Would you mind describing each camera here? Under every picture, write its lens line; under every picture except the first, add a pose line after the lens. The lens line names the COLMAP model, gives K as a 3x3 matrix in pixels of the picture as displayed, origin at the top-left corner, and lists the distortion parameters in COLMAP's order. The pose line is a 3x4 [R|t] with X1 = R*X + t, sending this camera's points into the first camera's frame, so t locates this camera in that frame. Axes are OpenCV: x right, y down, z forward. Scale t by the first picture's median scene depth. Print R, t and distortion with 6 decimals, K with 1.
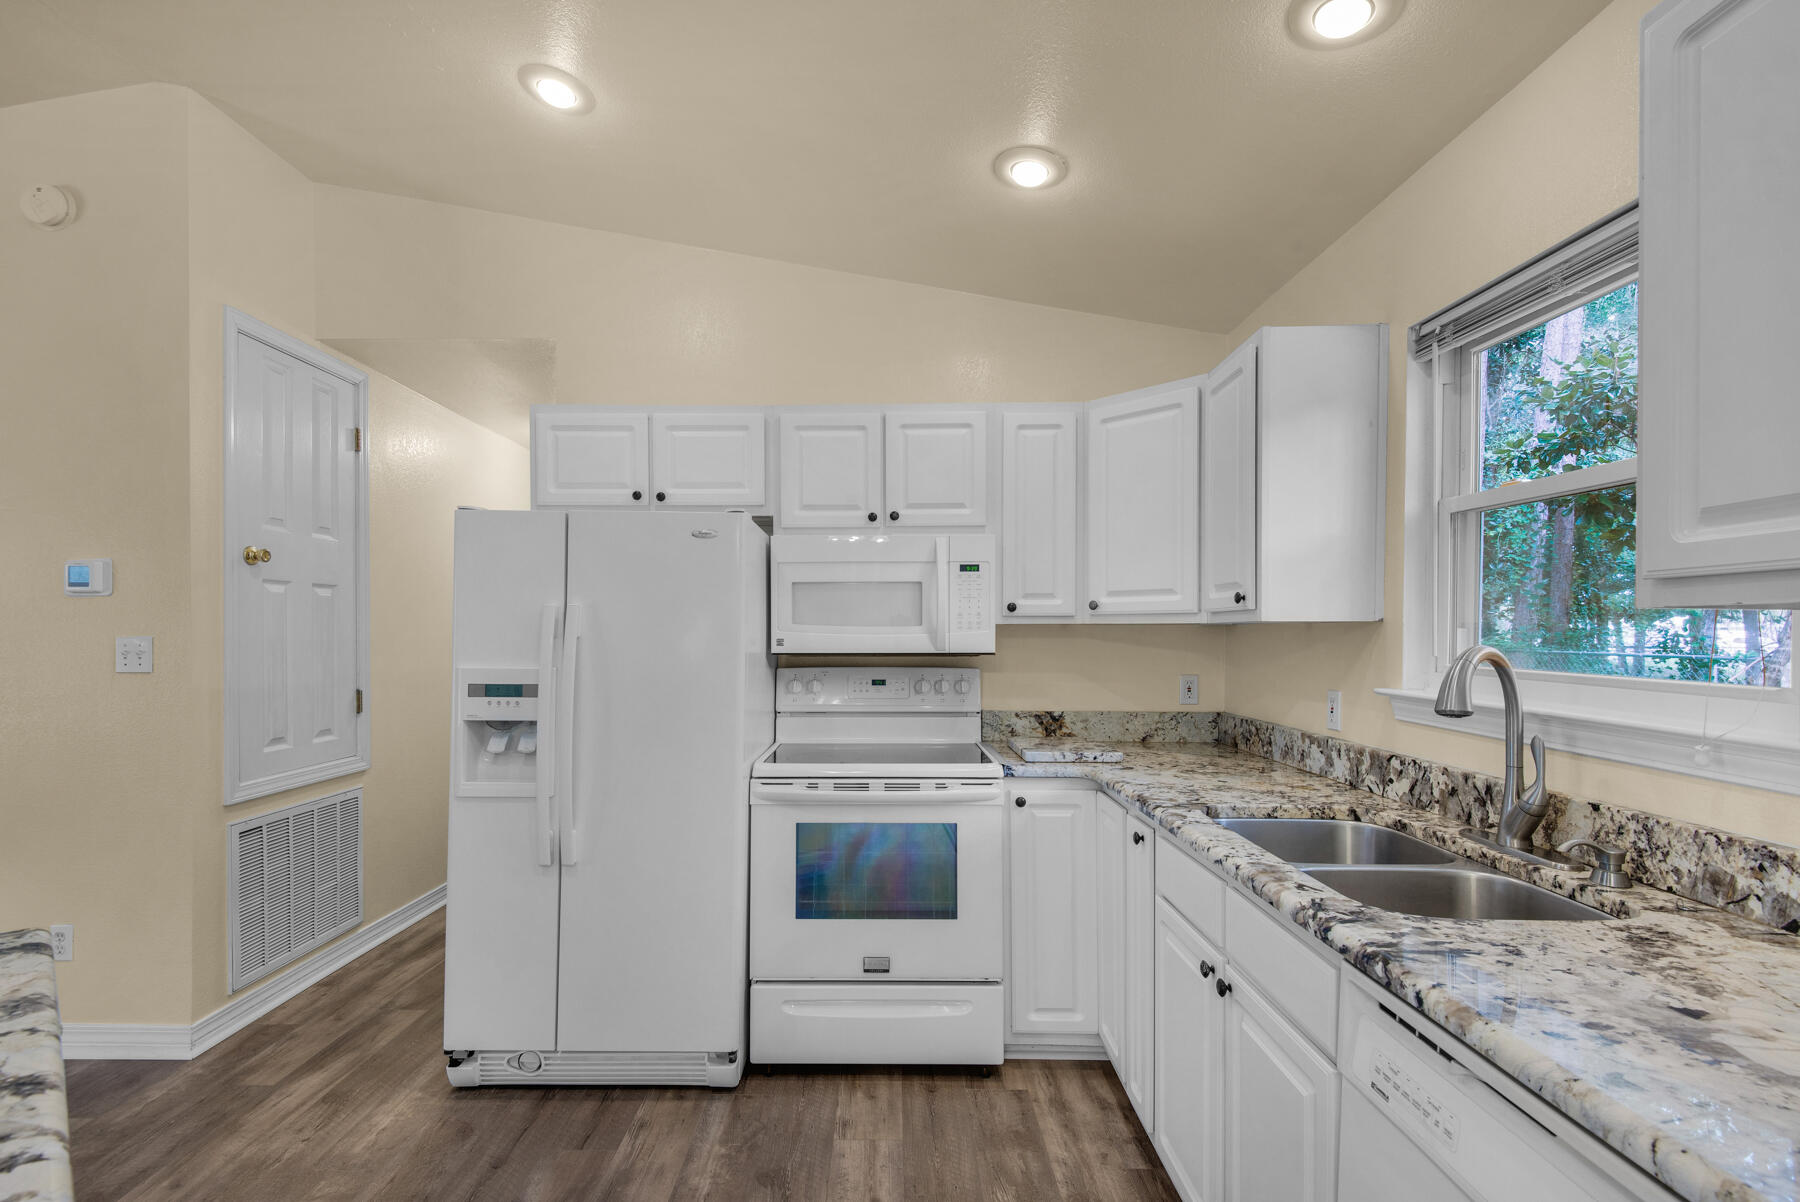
lens RADIAL K [[825.1, 0, 880.7], [0, 825.1, 632.3], [0, 0, 1]] dist [0.043858, -0.023968]
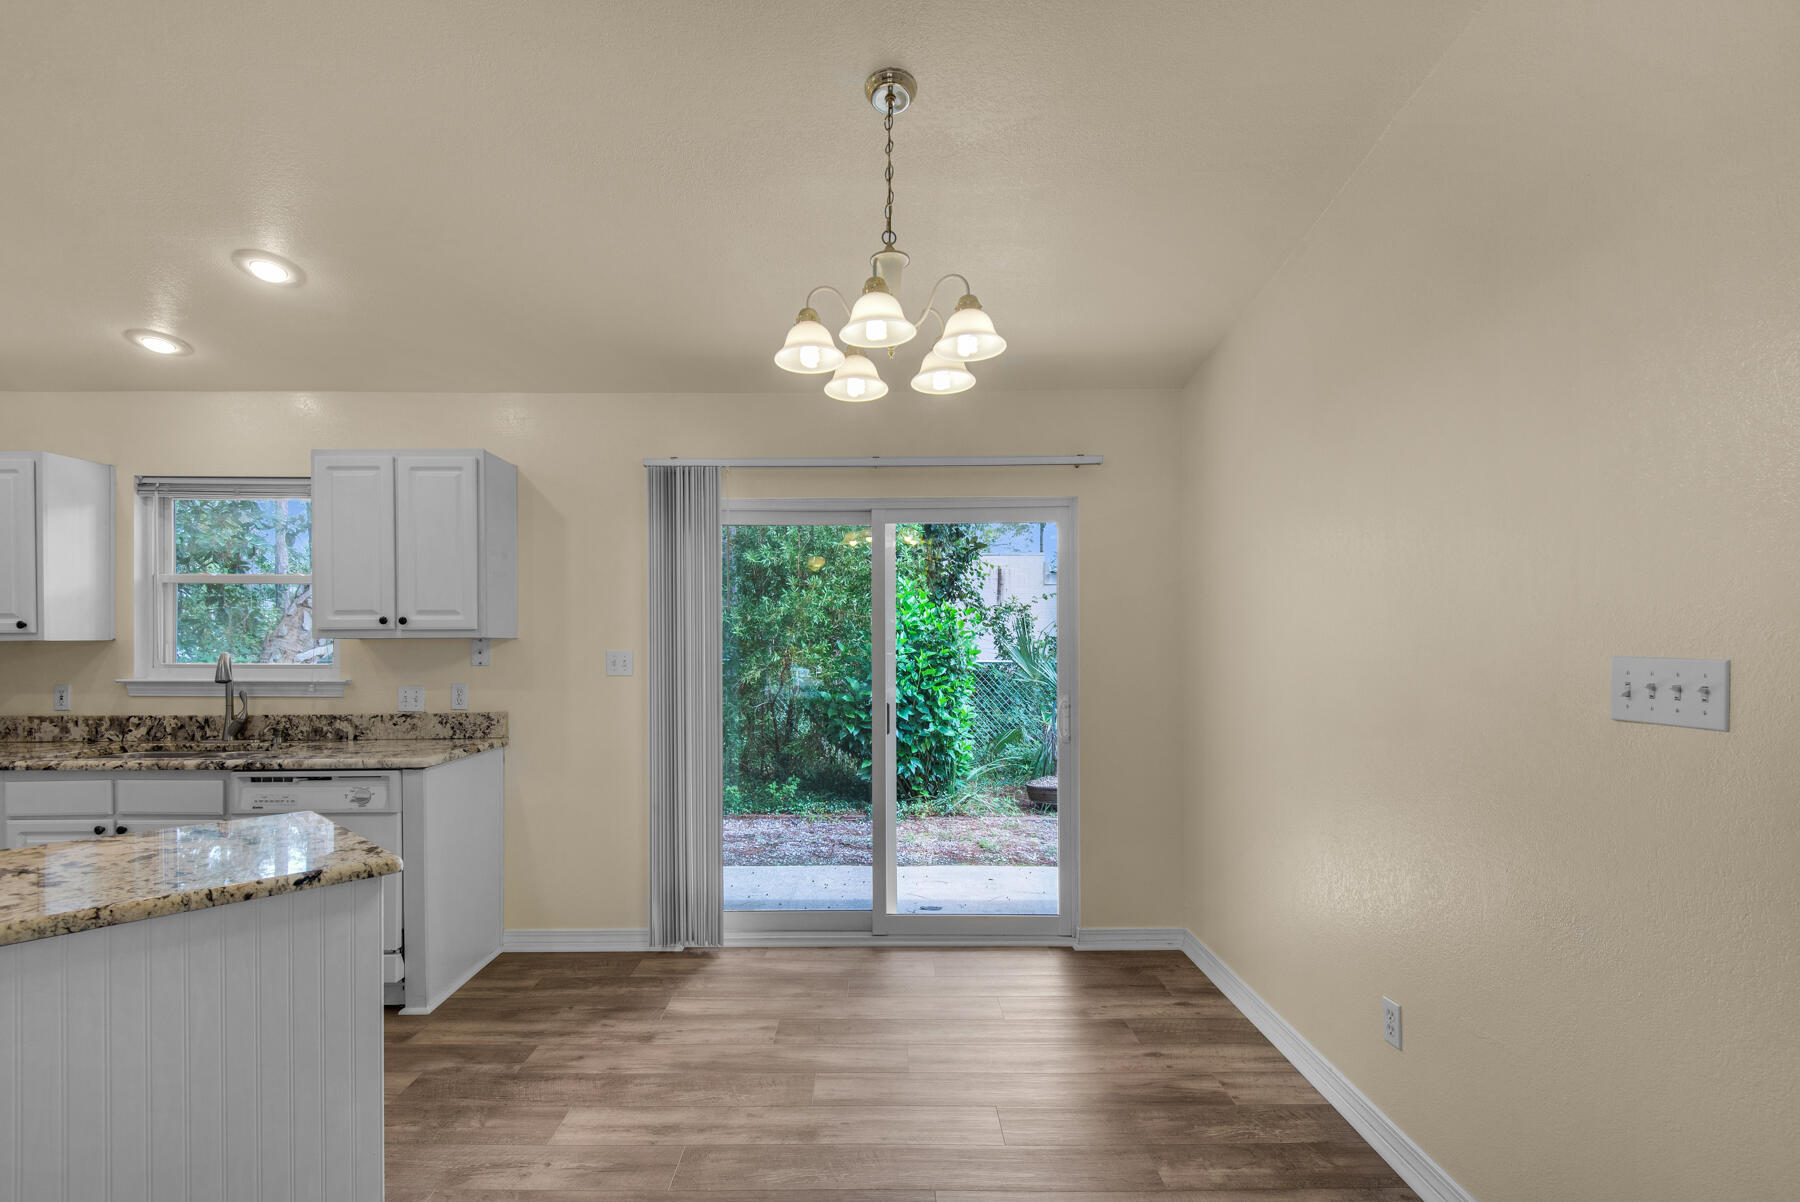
lens RADIAL K [[831.6, 0, 894.0], [0, 831.6, 645.3], [0, 0, 1]] dist [0.010358, -0.010110]
pose [[-0.028227, -0.009783, 0.999554, -0.993264], [0.004344, 0.999941, 0.009909, -0.011097], [-0.999592, 0.004622, -0.028183, -0.470136]]
